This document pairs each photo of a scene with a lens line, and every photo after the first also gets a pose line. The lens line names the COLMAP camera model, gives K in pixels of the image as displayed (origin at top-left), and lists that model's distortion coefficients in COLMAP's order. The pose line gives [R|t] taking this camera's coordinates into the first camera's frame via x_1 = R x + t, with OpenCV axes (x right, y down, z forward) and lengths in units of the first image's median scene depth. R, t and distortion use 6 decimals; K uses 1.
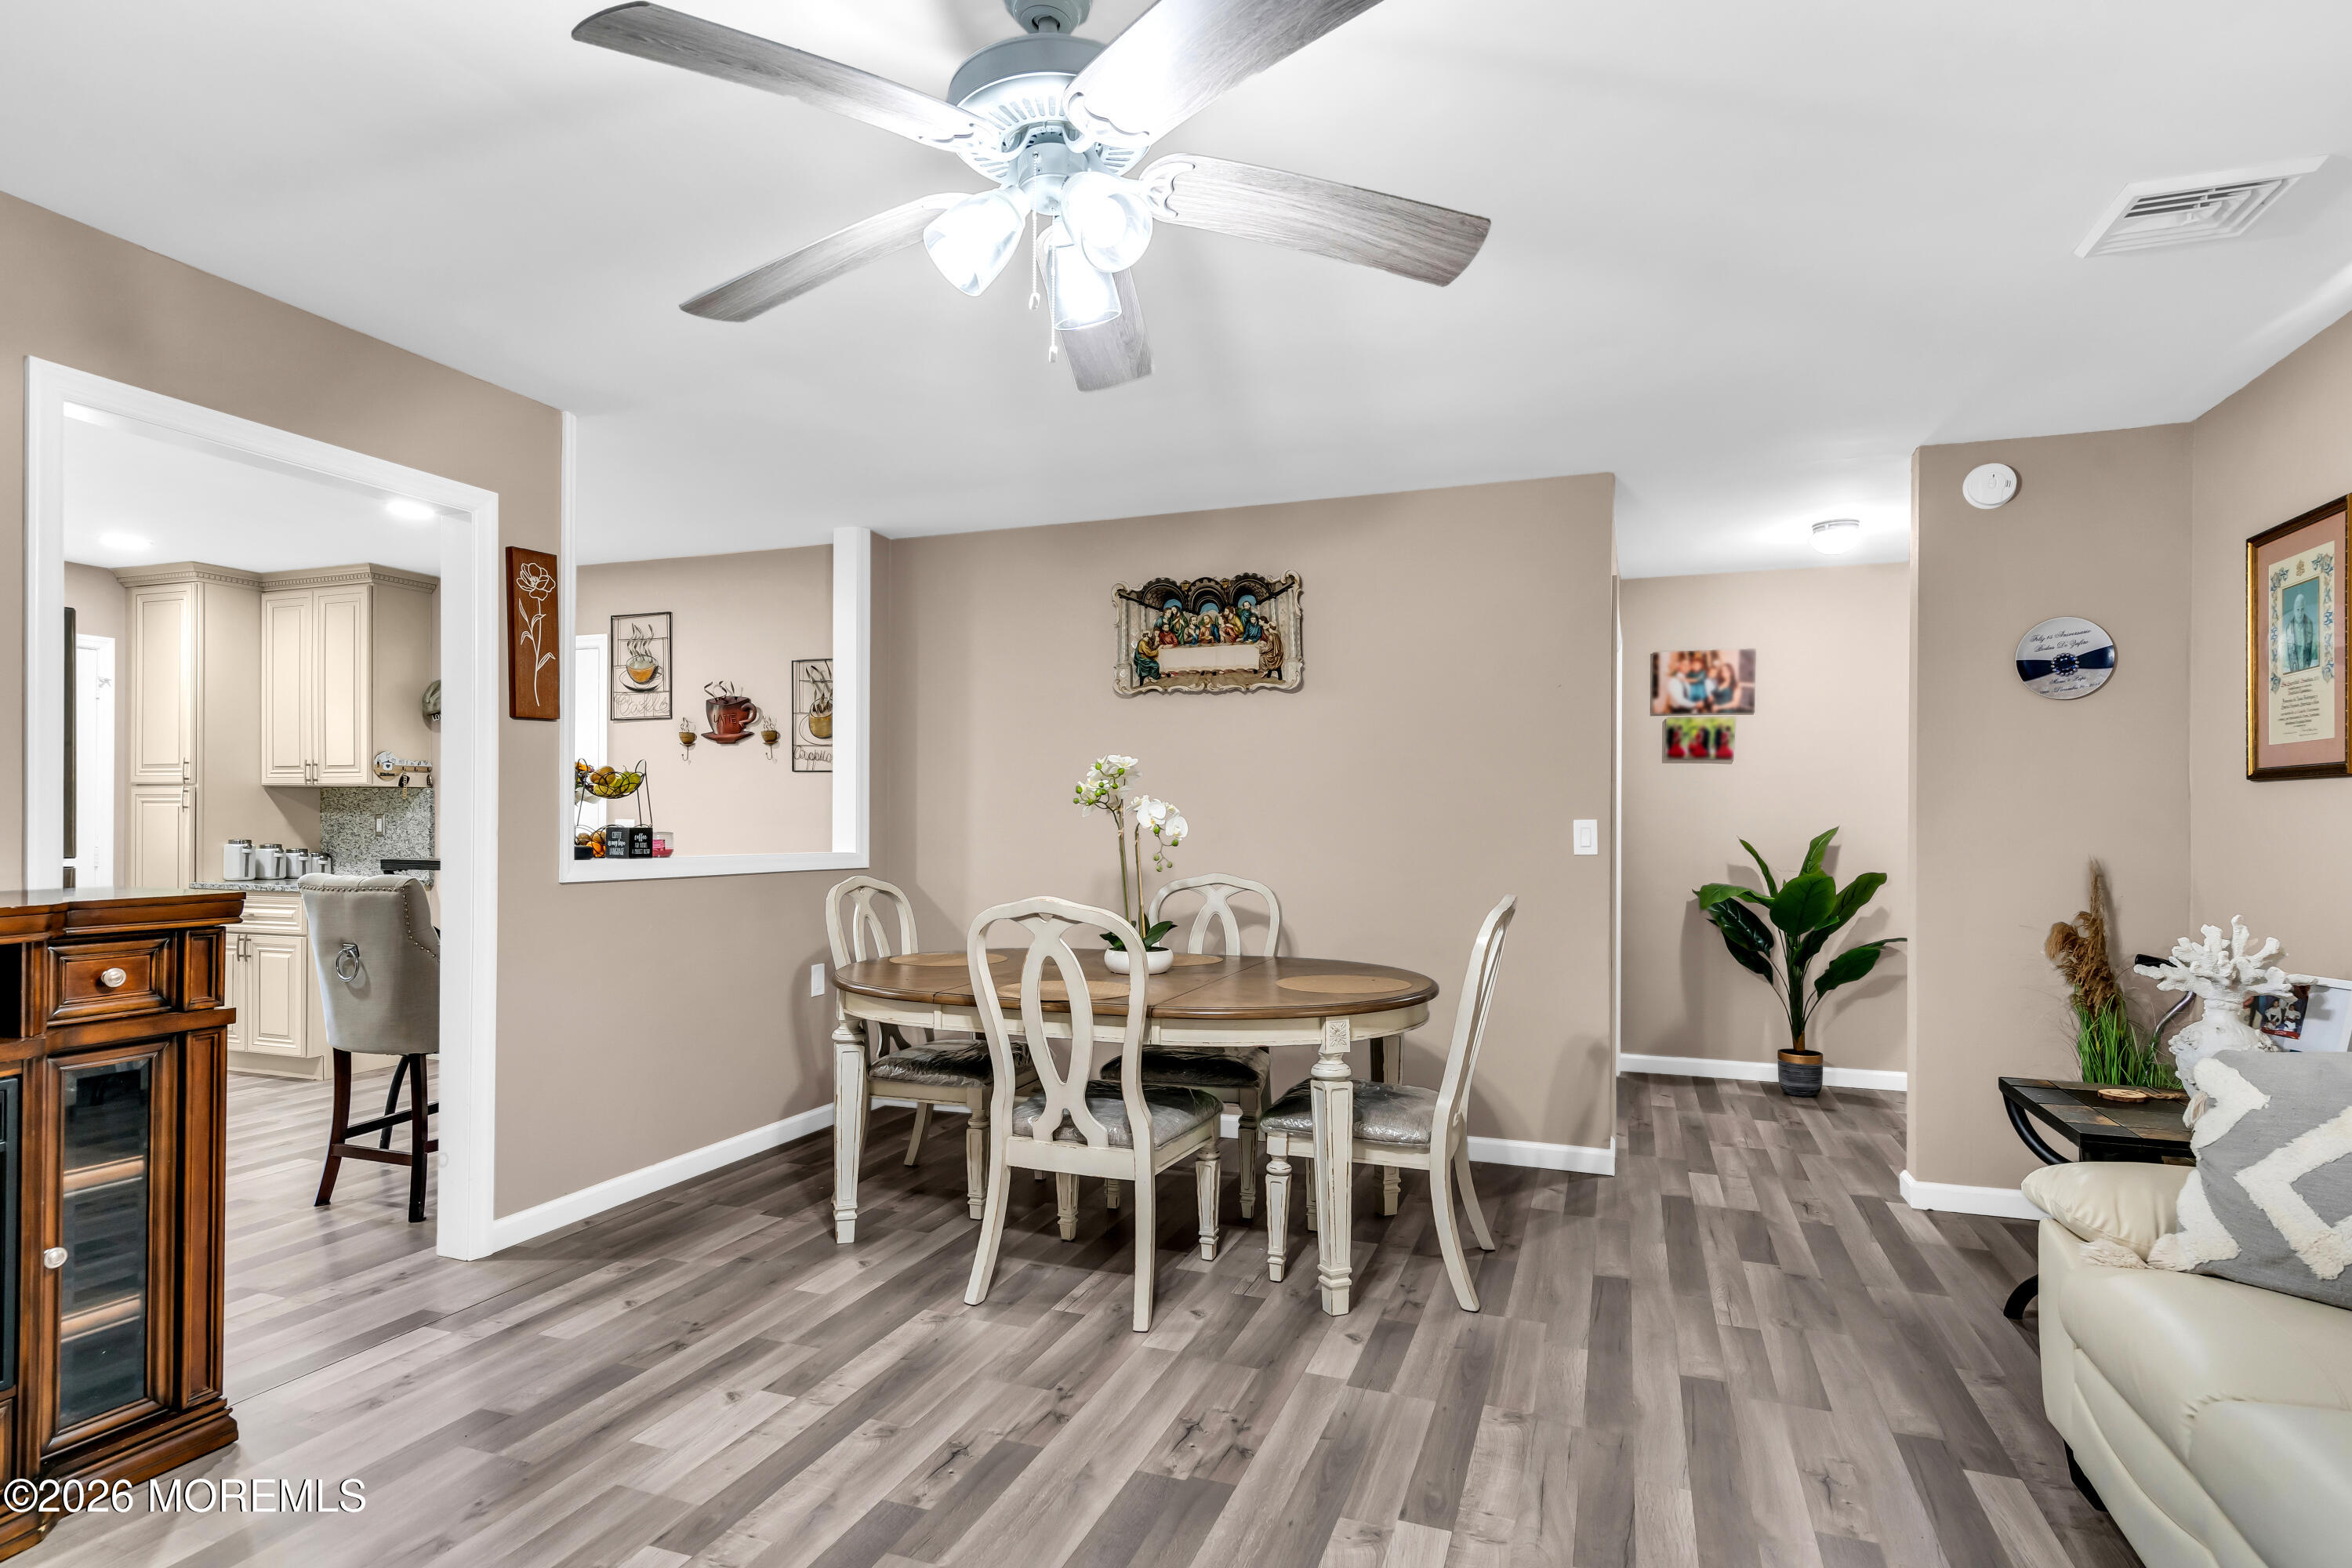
lens RADIAL K [[1225.9, 0, 1172.3], [0, 1225.9, 821.1], [0, 0, 1]] dist [0.006342, 0.001320]
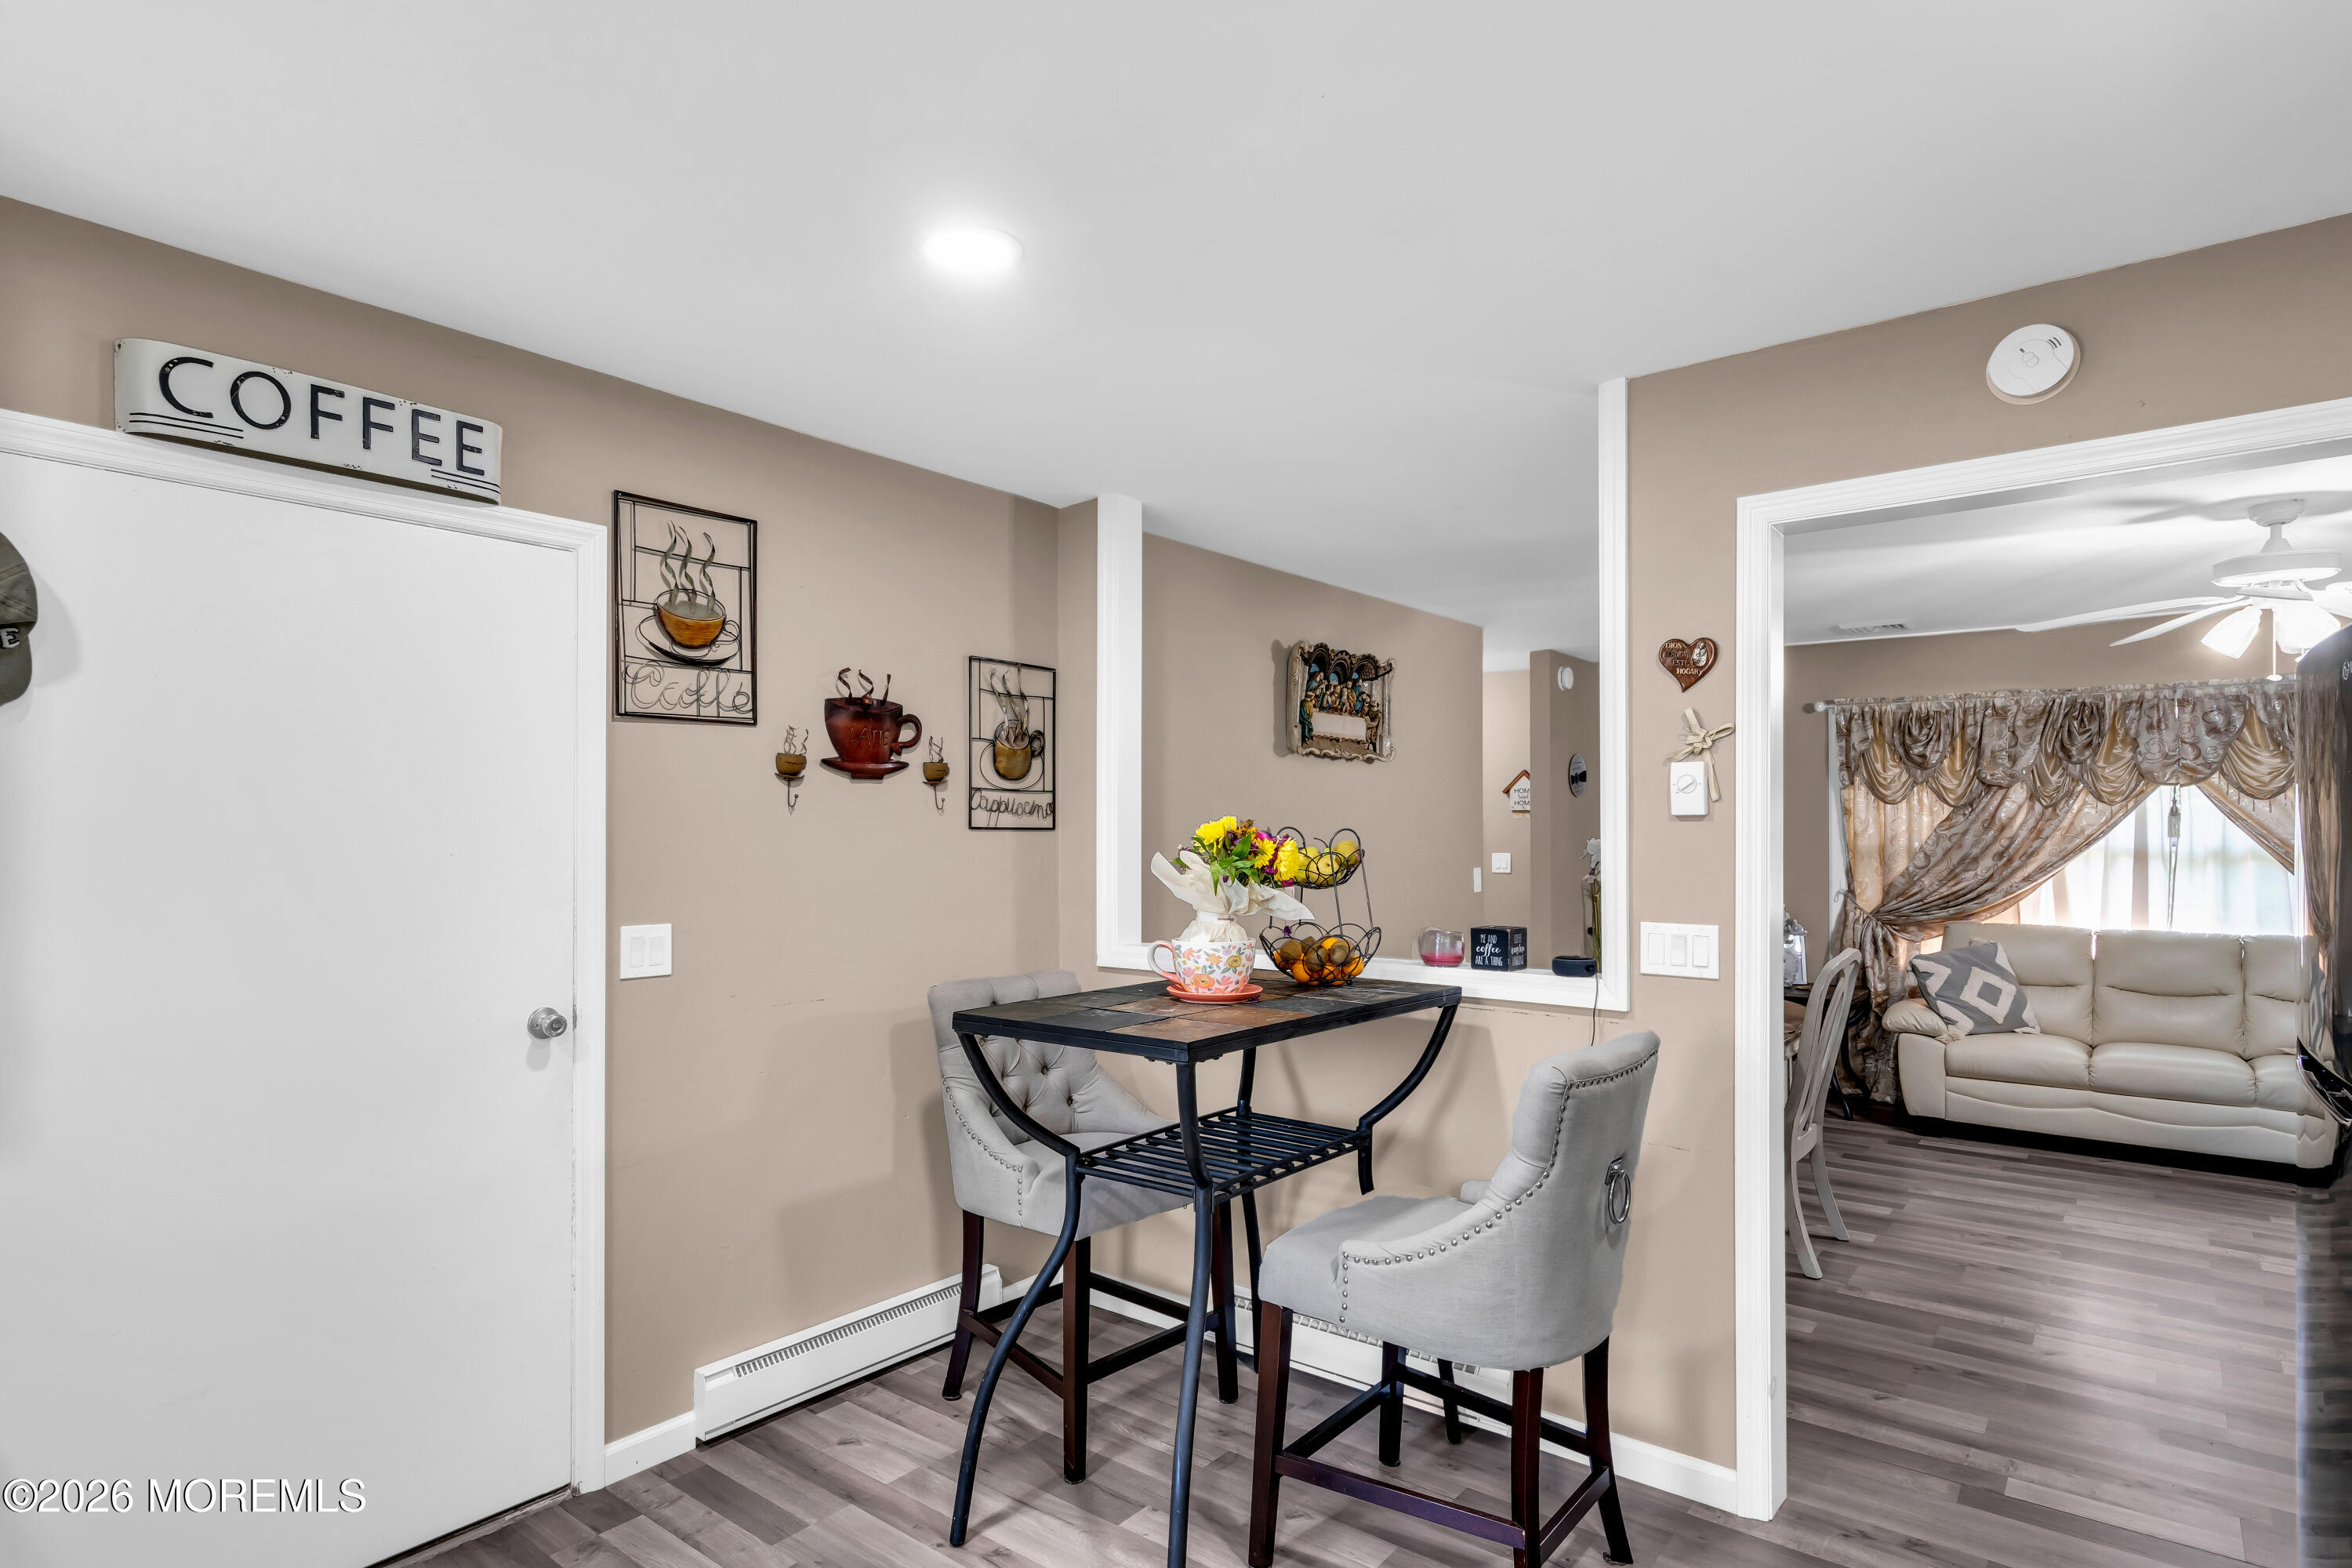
lens RADIAL K [[1230.4, 0, 1171.1], [0, 1230.4, 816.0], [0, 0, 1]] dist [-0.000617, -0.000170]
pose [[0.311659, 0.003553, 0.950187, -1.032430], [0.002964, 0.999985, -0.004711, -0.050801], [-0.950189, 0.004285, 0.311643, 0.811242]]
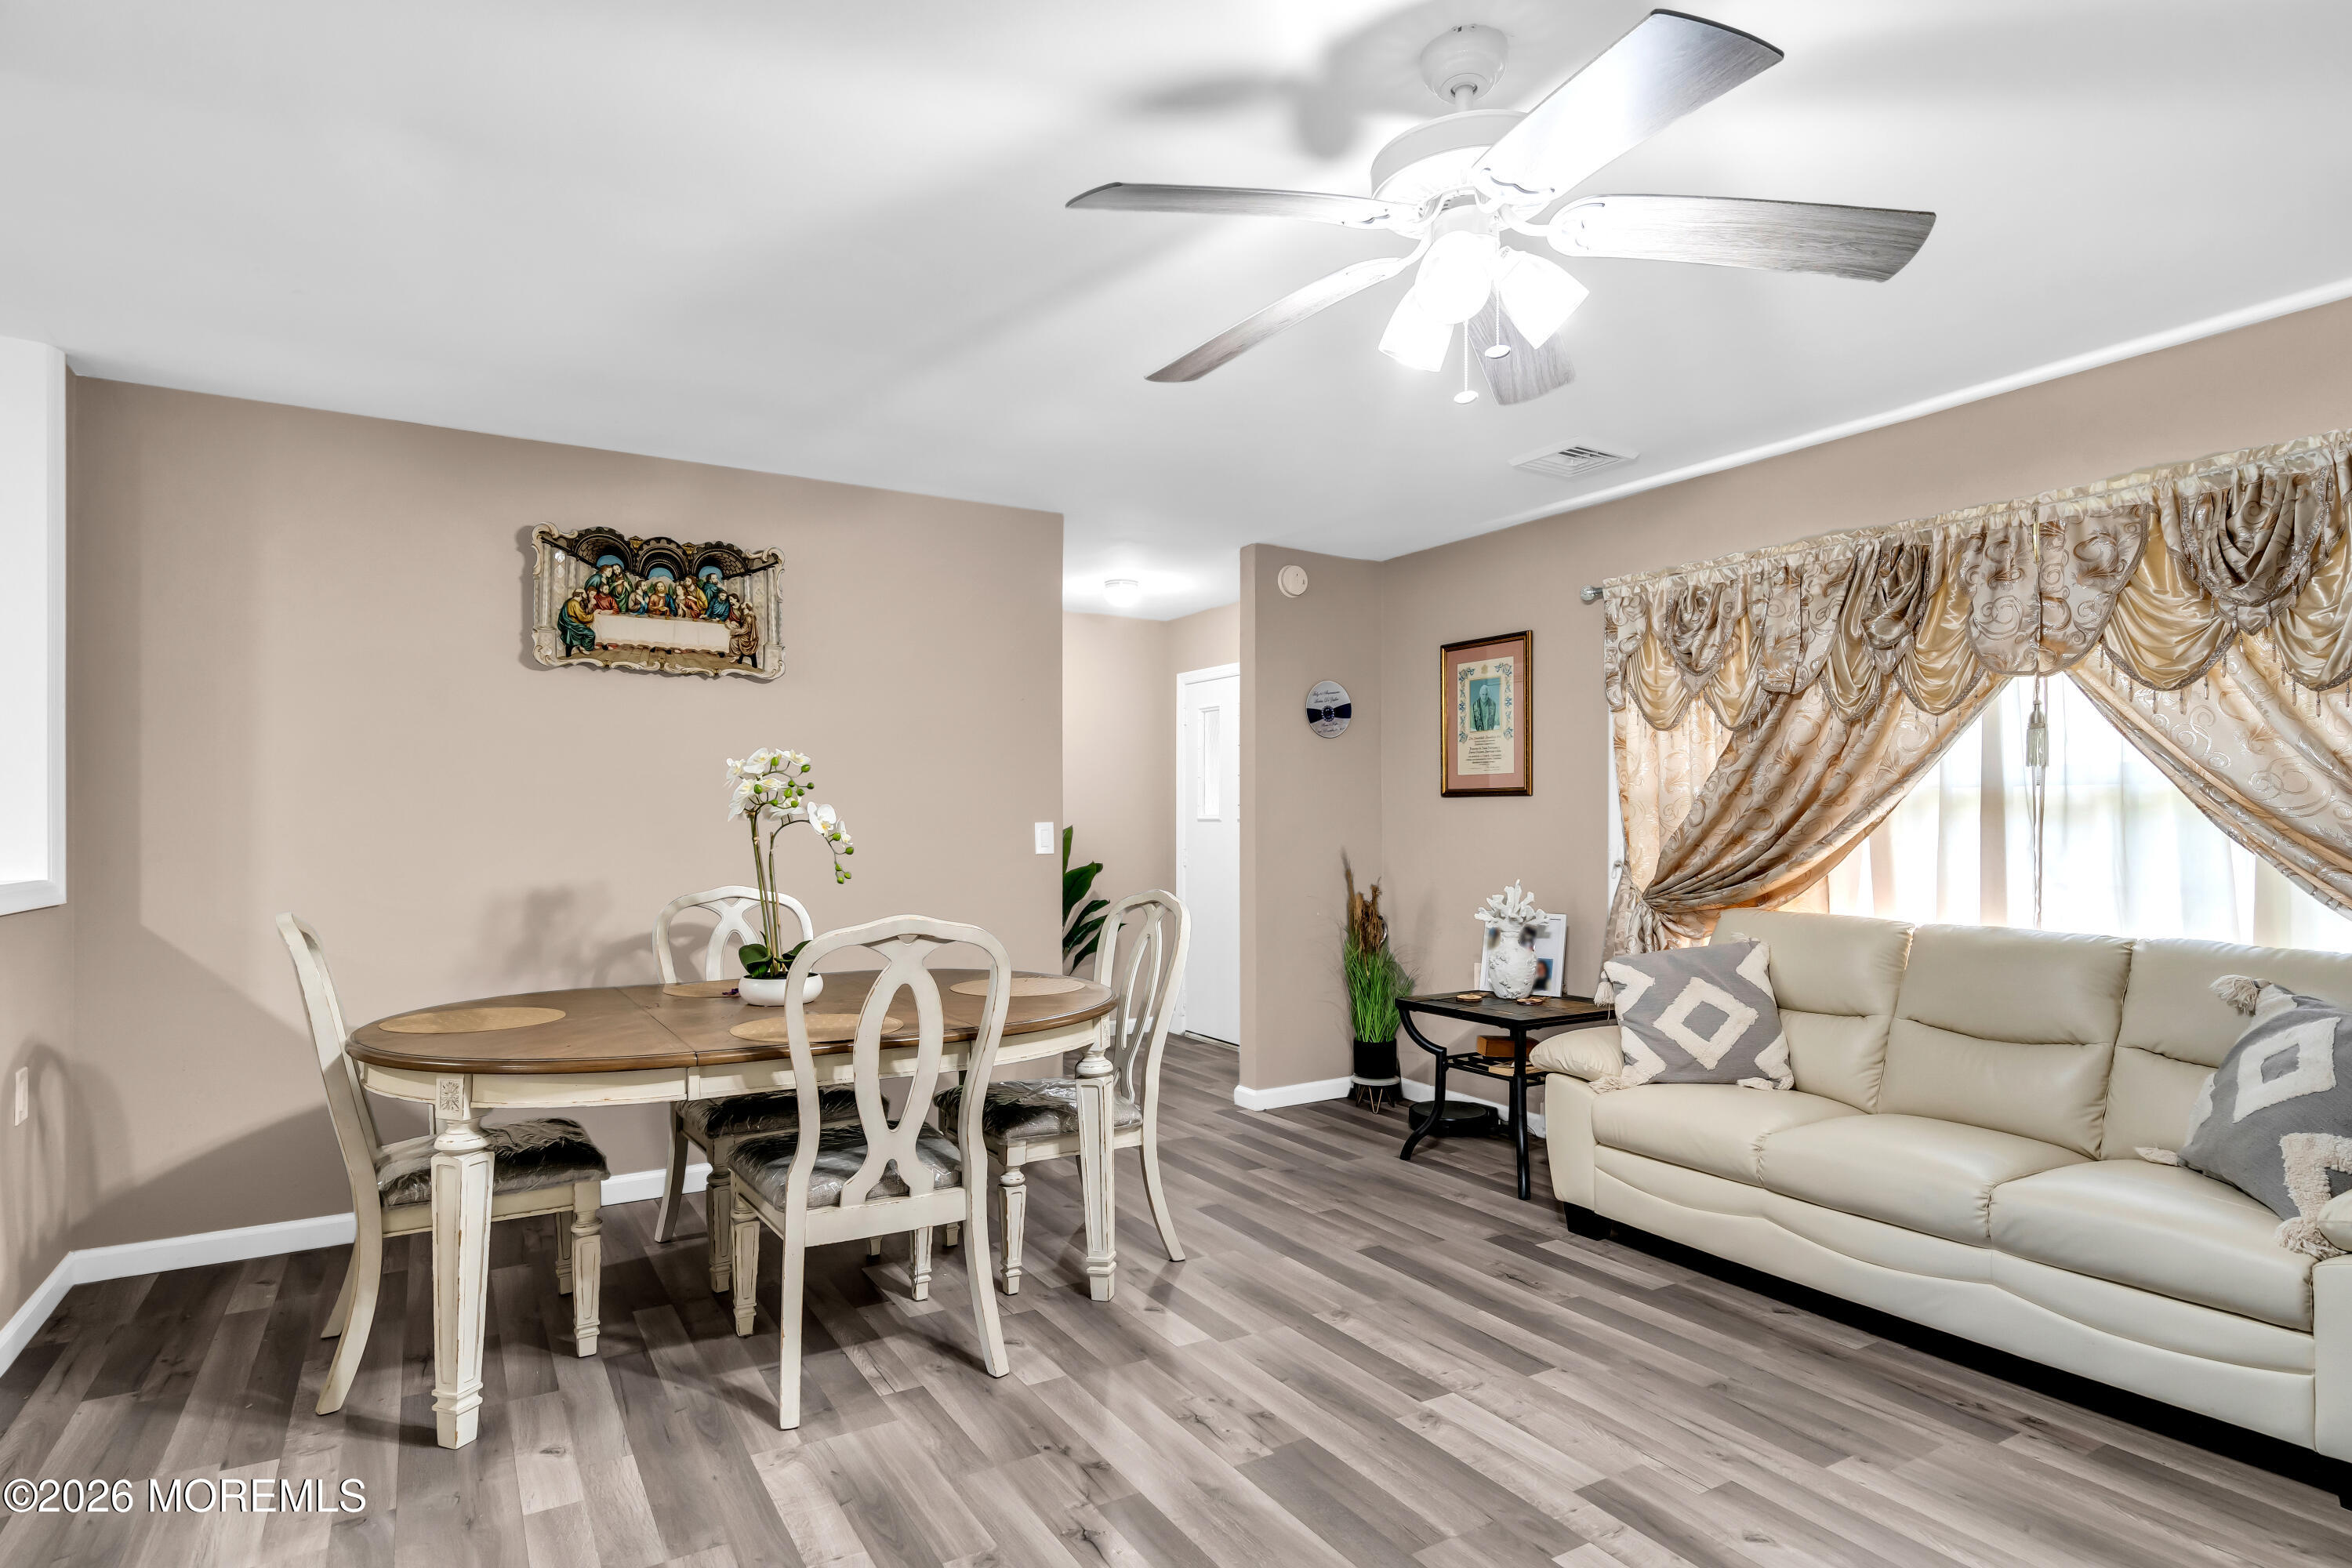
lens RADIAL K [[1230.4, 0, 1171.1], [0, 1230.4, 816.0], [0, 0, 1]] dist [-0.000617, -0.000170]
pose [[0.622870, 0.000018, 0.782325, -0.419432], [0.002307, 0.999996, -0.001859, -0.004002], [-0.782322, 0.002963, 0.622867, 0.197444]]
